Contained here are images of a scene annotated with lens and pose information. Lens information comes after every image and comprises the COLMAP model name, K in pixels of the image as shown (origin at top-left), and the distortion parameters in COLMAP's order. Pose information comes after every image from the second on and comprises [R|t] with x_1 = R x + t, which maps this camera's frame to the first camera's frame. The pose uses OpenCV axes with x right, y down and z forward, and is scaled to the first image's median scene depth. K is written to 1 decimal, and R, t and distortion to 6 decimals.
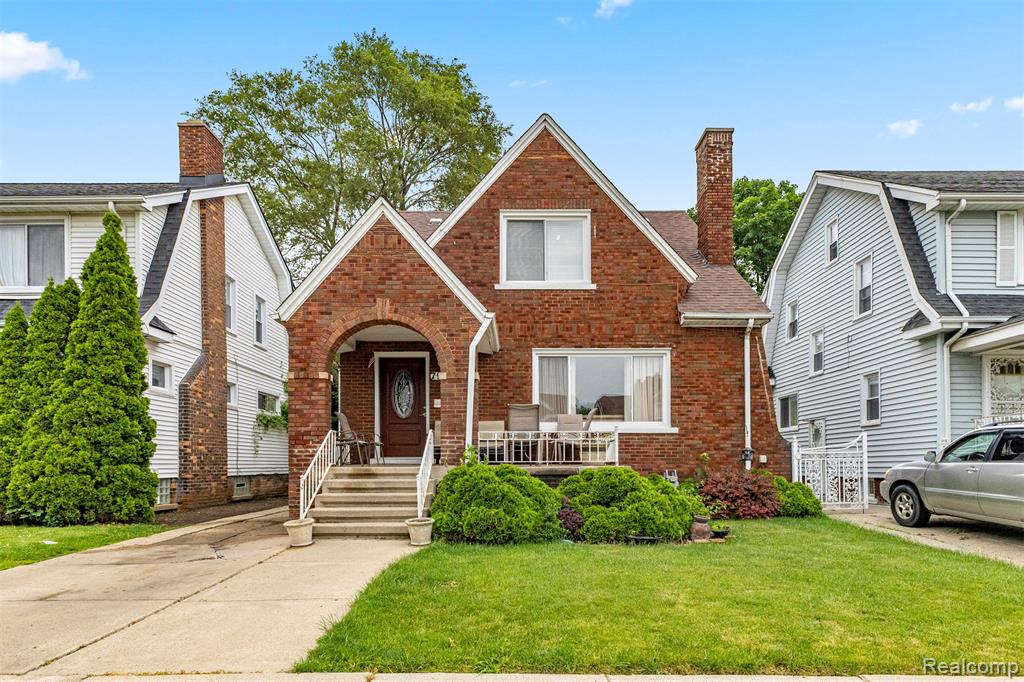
lens RADIAL K [[566.4, 0, 500.3], [0, 566.4, 460.6], [0, 0, 1]] dist [-0.004850, 0.000777]
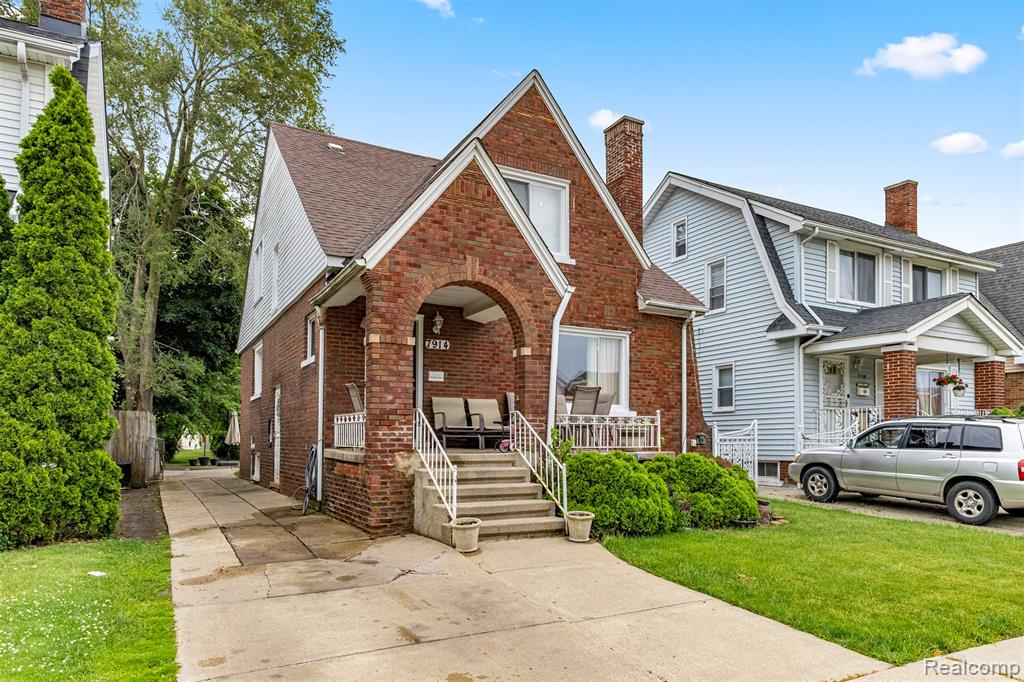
lens RADIAL K [[653.7, 0, 499.5], [0, 653.7, 427.7], [0, 0, 1]] dist [-0.002474, 0.002332]
pose [[0.892888, 0.016678, 0.449969, -0.453667], [-0.010908, 0.999822, -0.015414, -0.009462], [-0.450146, 0.008855, 0.892911, 0.075394]]
